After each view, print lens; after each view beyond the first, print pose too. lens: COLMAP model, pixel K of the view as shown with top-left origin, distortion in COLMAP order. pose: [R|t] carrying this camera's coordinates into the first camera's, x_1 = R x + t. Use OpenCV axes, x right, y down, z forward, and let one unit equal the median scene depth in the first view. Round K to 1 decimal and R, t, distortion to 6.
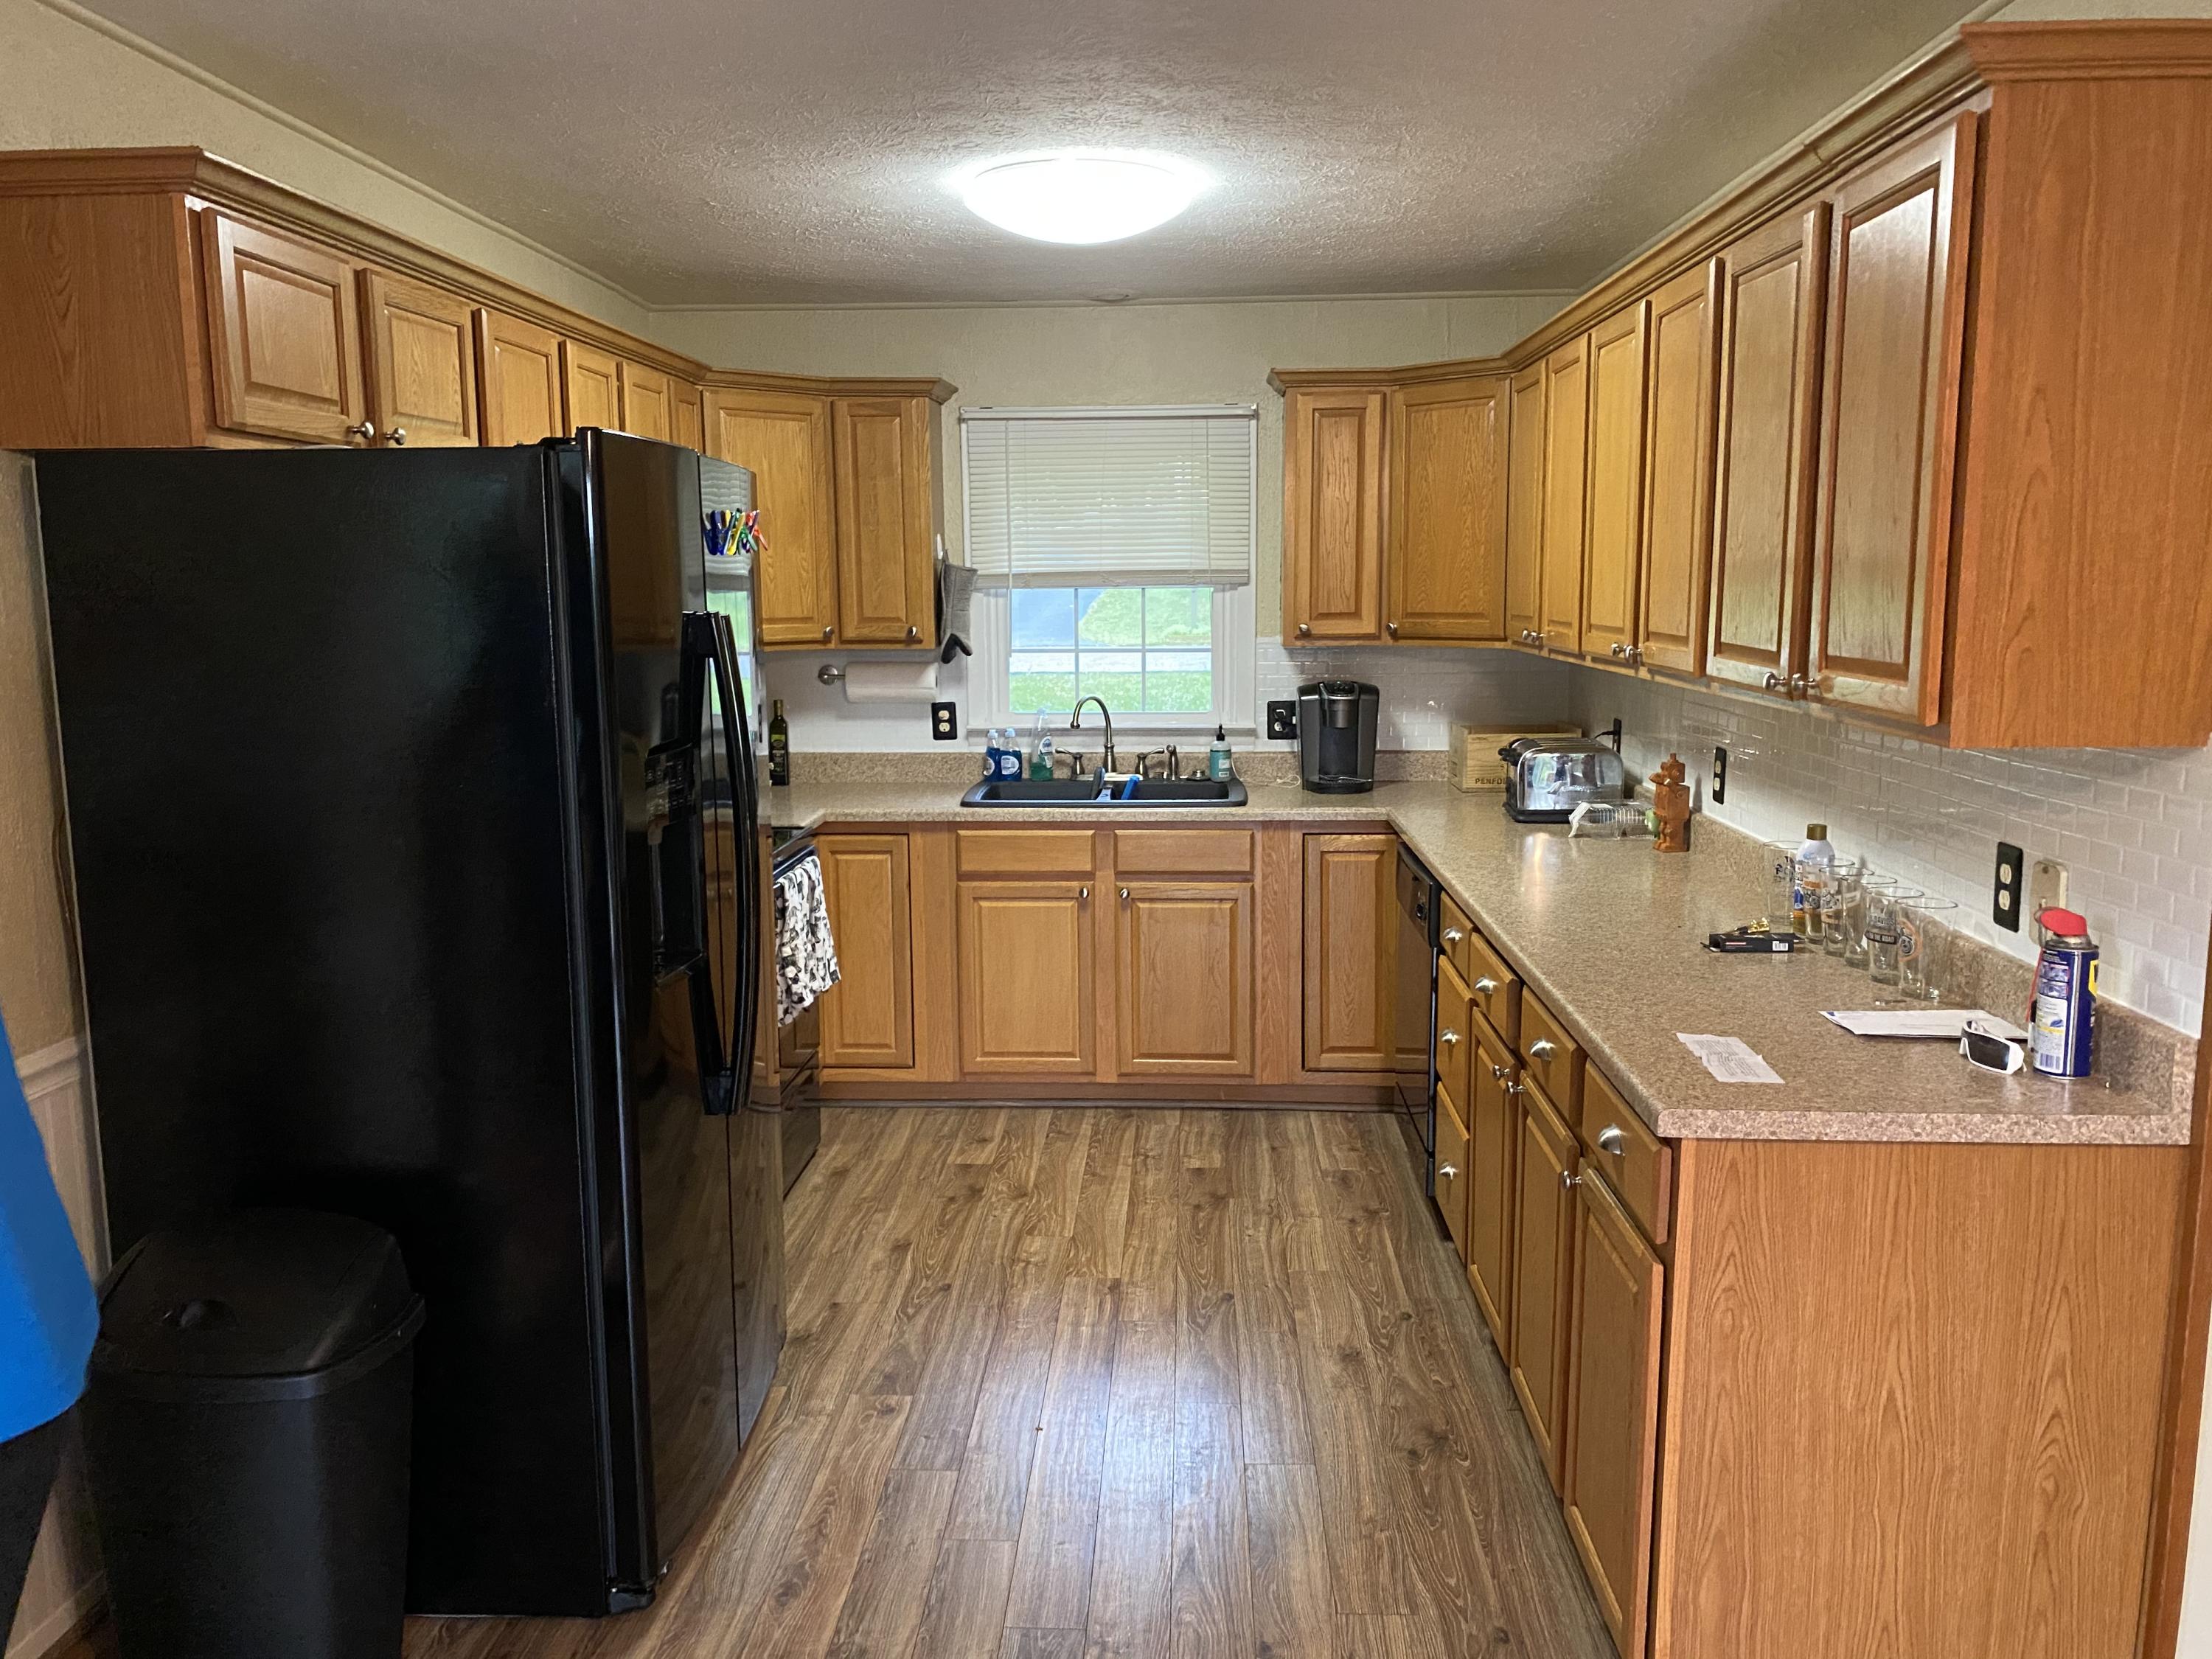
lens RADIAL K [[1681.7, 0, 1106.0], [0, 1681.7, 829.5], [0, 0, 1]] dist [0.124340, -0.004293]
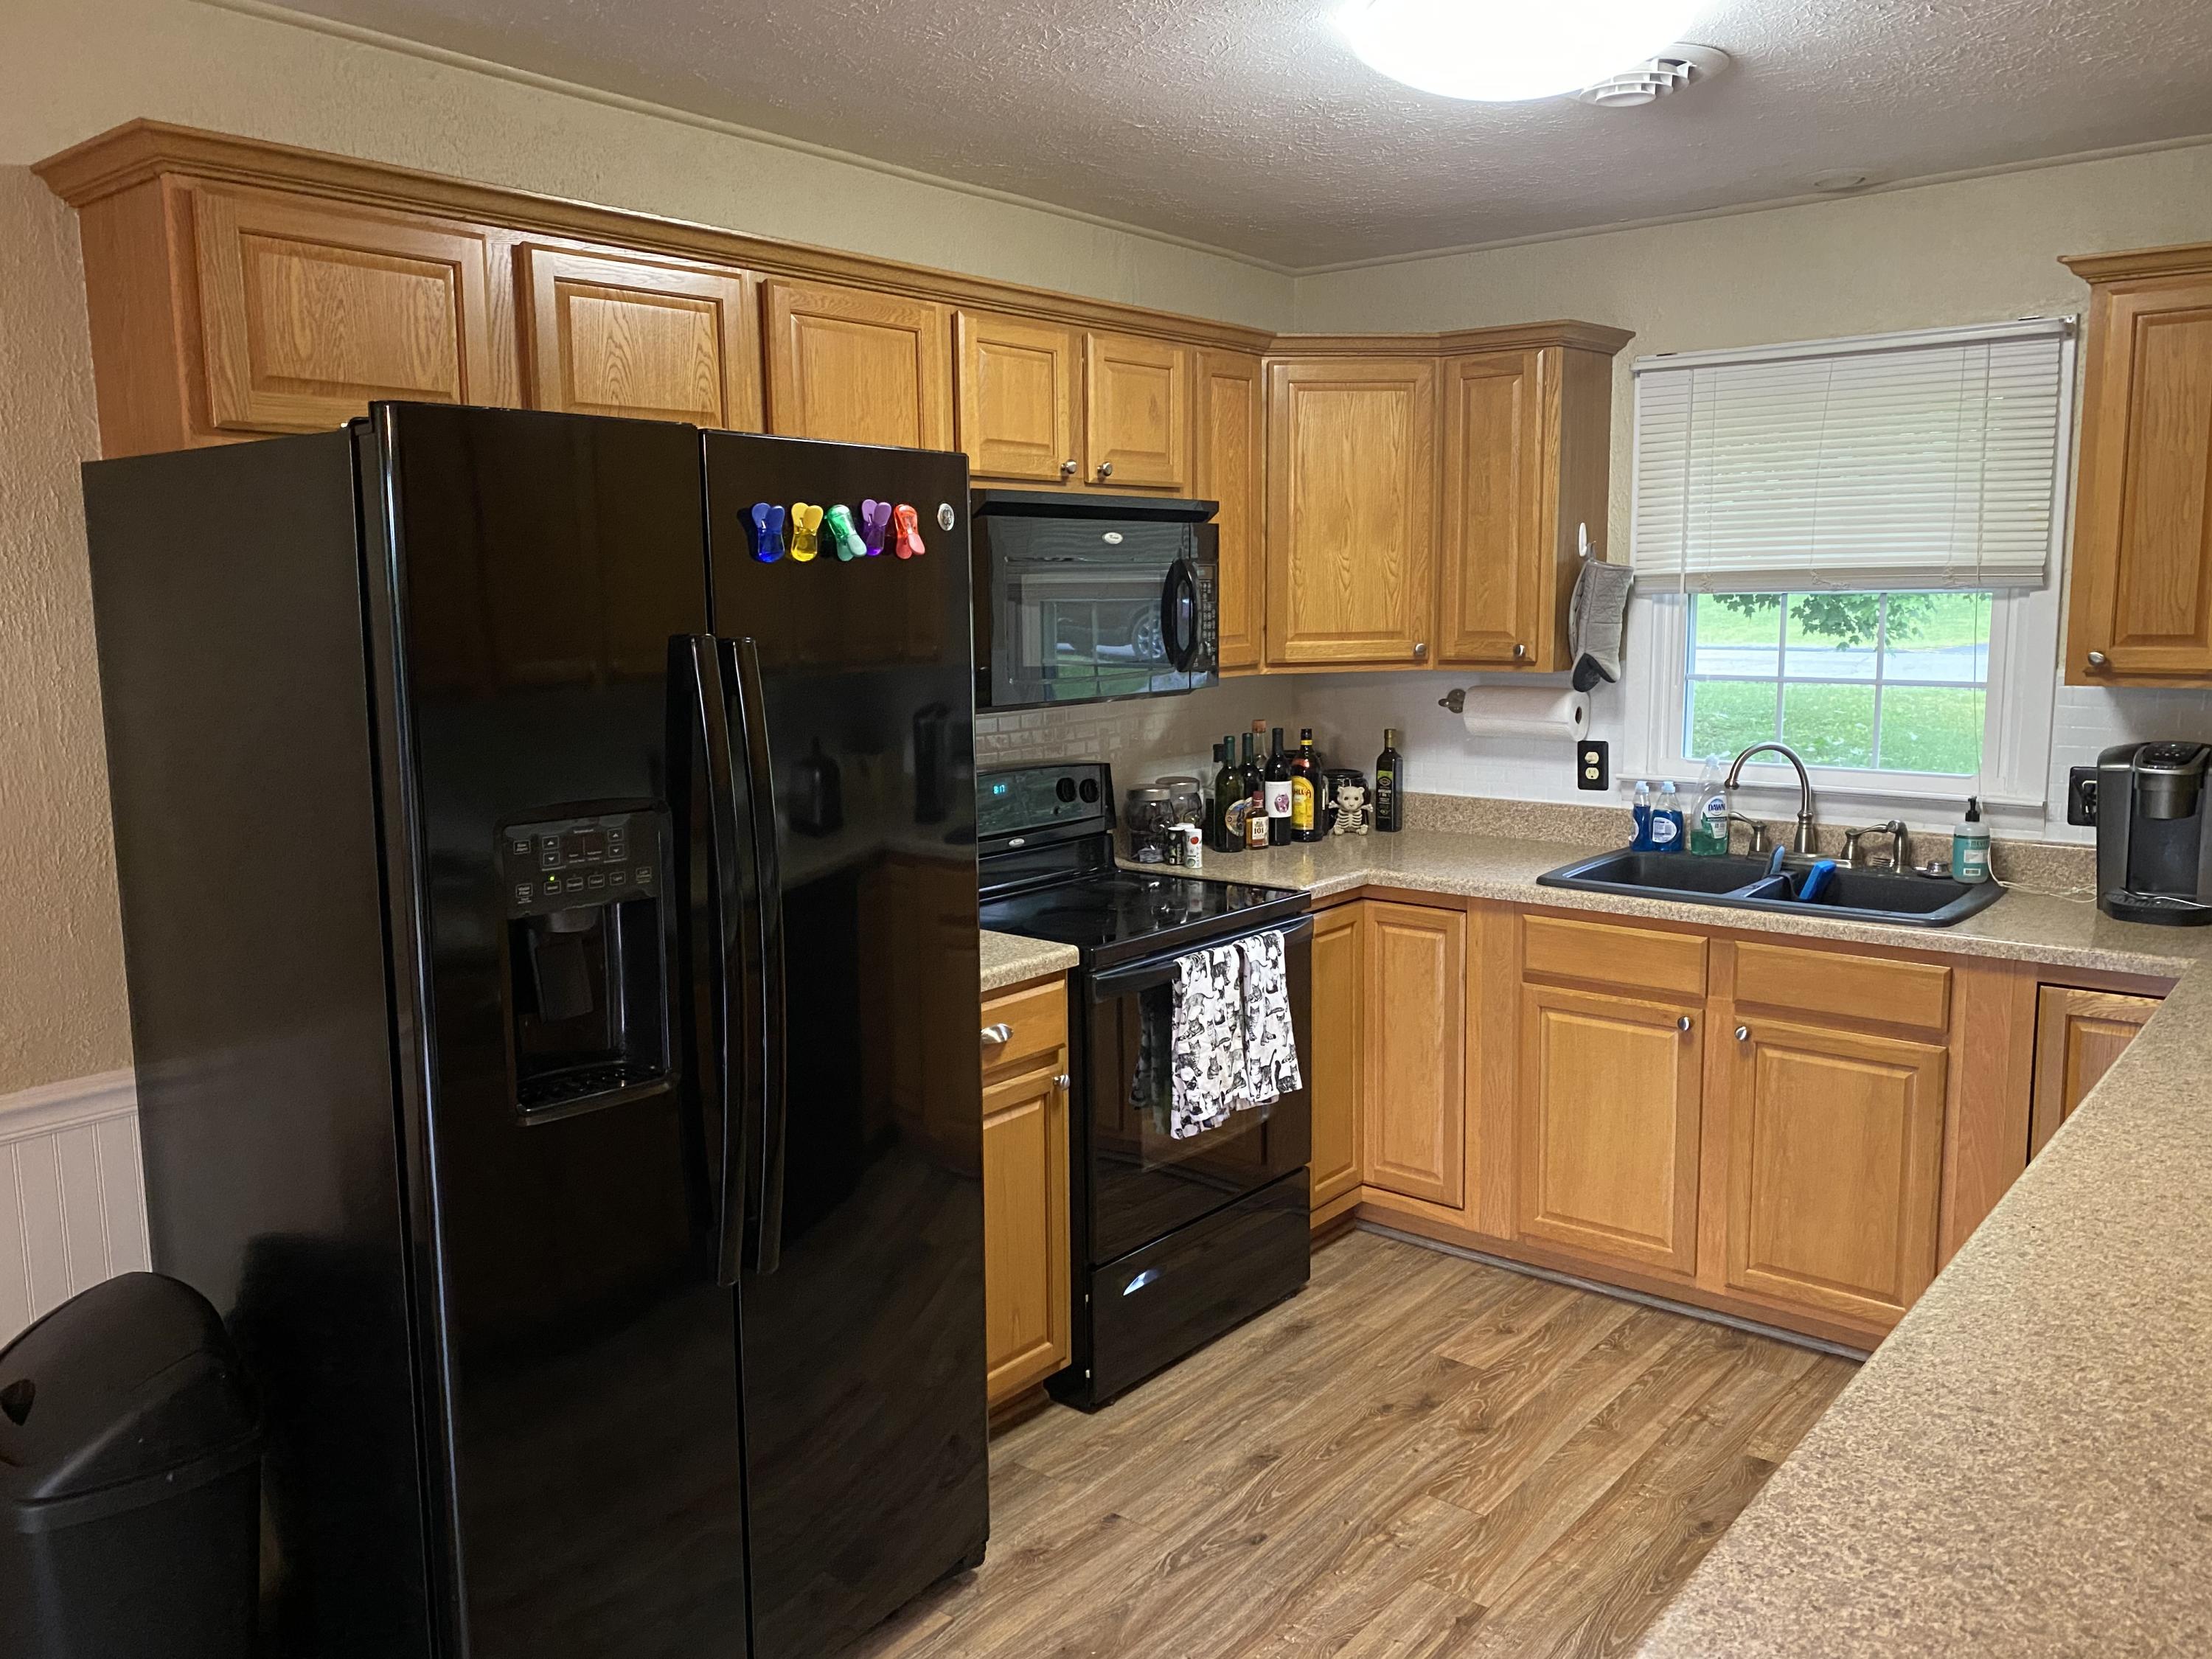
lens RADIAL K [[1726.2, 0, 1111.1], [0, 1726.2, 817.3], [0, 0, 1]] dist [0.047193, -0.007530]
pose [[0.810873, 0.080739, -0.579626, 0.202303], [-0.085556, 0.996151, 0.019069, -0.040375], [0.578935, 0.034128, 0.814659, 0.249593]]
